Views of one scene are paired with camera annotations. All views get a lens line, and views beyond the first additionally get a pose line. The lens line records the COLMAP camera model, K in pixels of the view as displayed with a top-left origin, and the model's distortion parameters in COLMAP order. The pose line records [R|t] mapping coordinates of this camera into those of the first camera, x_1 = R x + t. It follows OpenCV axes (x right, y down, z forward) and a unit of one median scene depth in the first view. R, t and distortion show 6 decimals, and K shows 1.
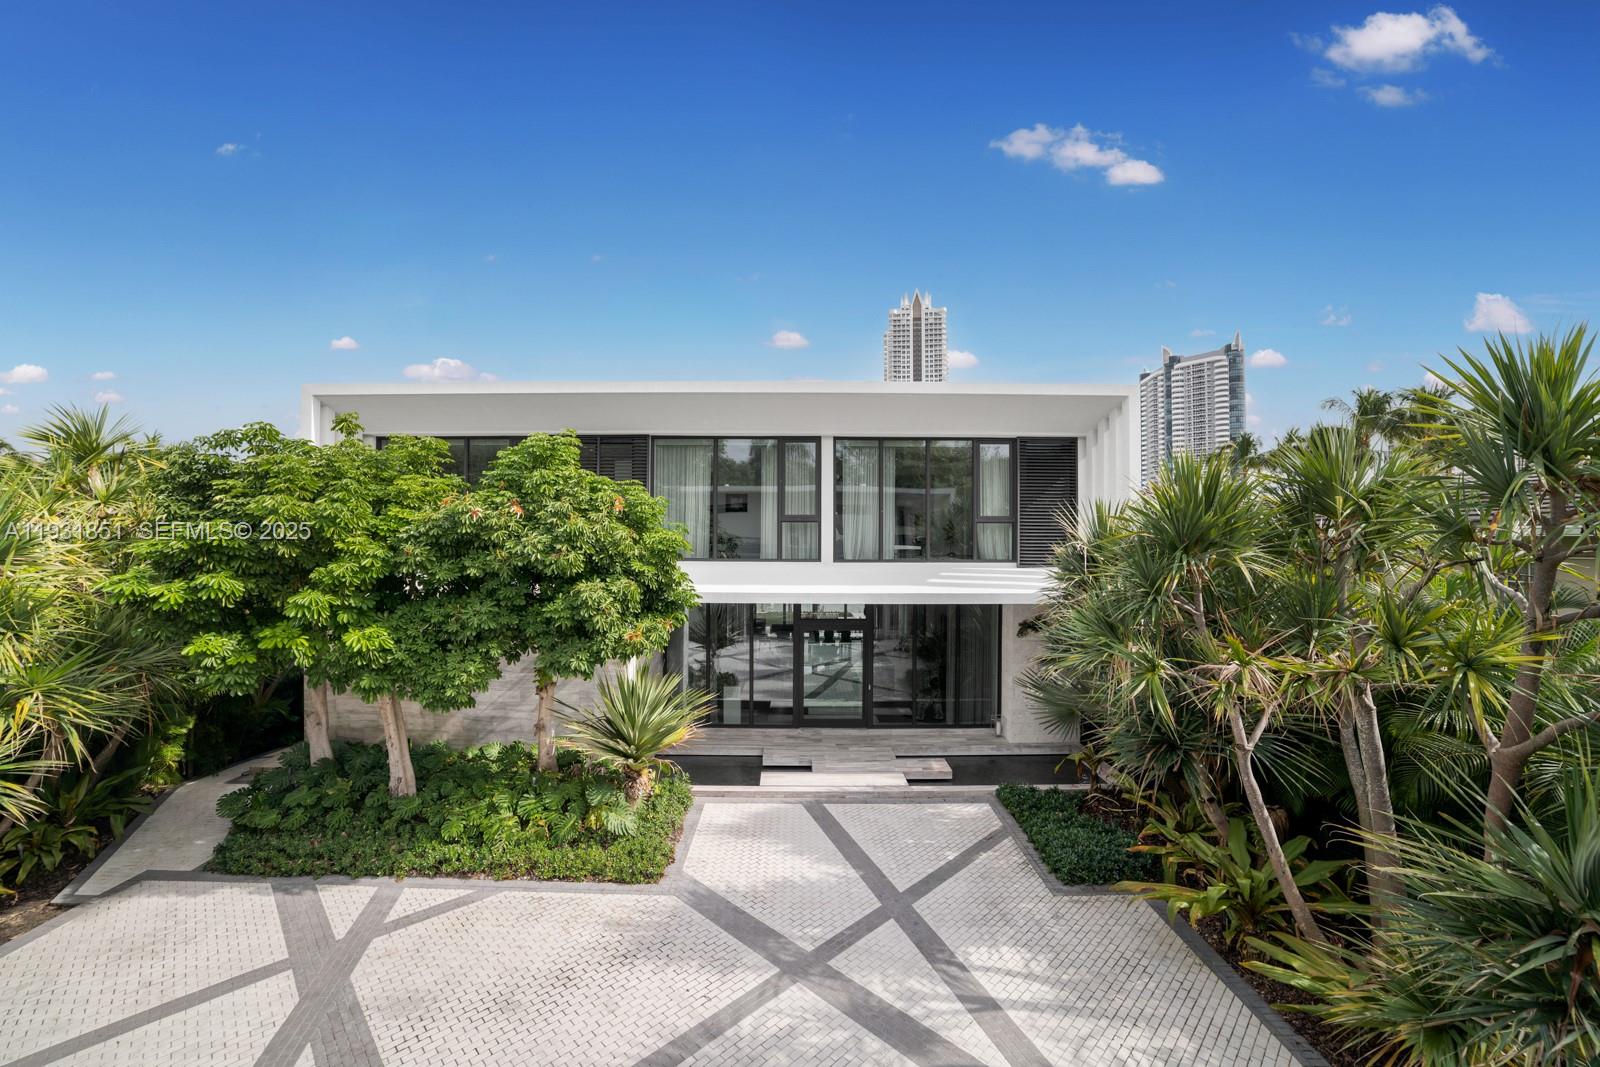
lens RADIAL K [[640.4, 0, 795.4], [0, 640.4, 534.9], [0, 0, 1]] dist [-0.057613, 0.020950]
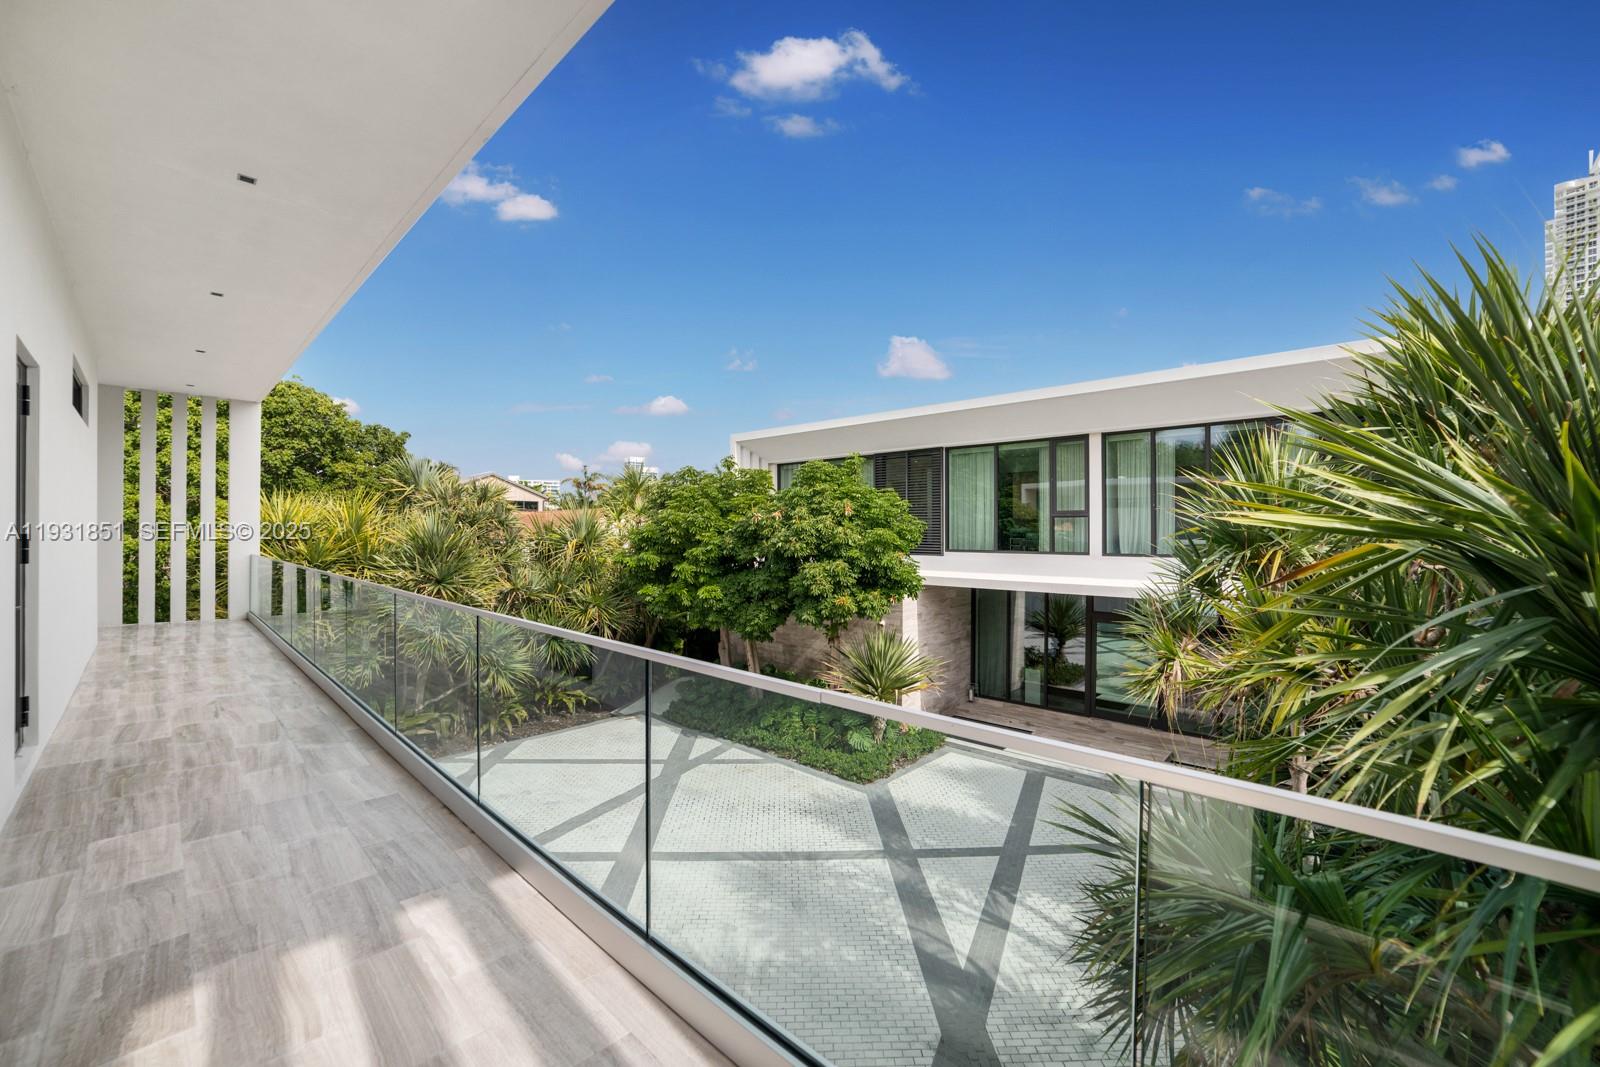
lens RADIAL K [[627.4, 0, 797.2], [0, 627.4, 531.7], [0, 0, 1]] dist [-0.018438, 0.008192]
pose [[0.742090, -0.002626, -0.670295, 0.606623], [0.005997, 0.999978, 0.002721, -0.002414], [0.670274, -0.006039, 0.742089, -0.107682]]
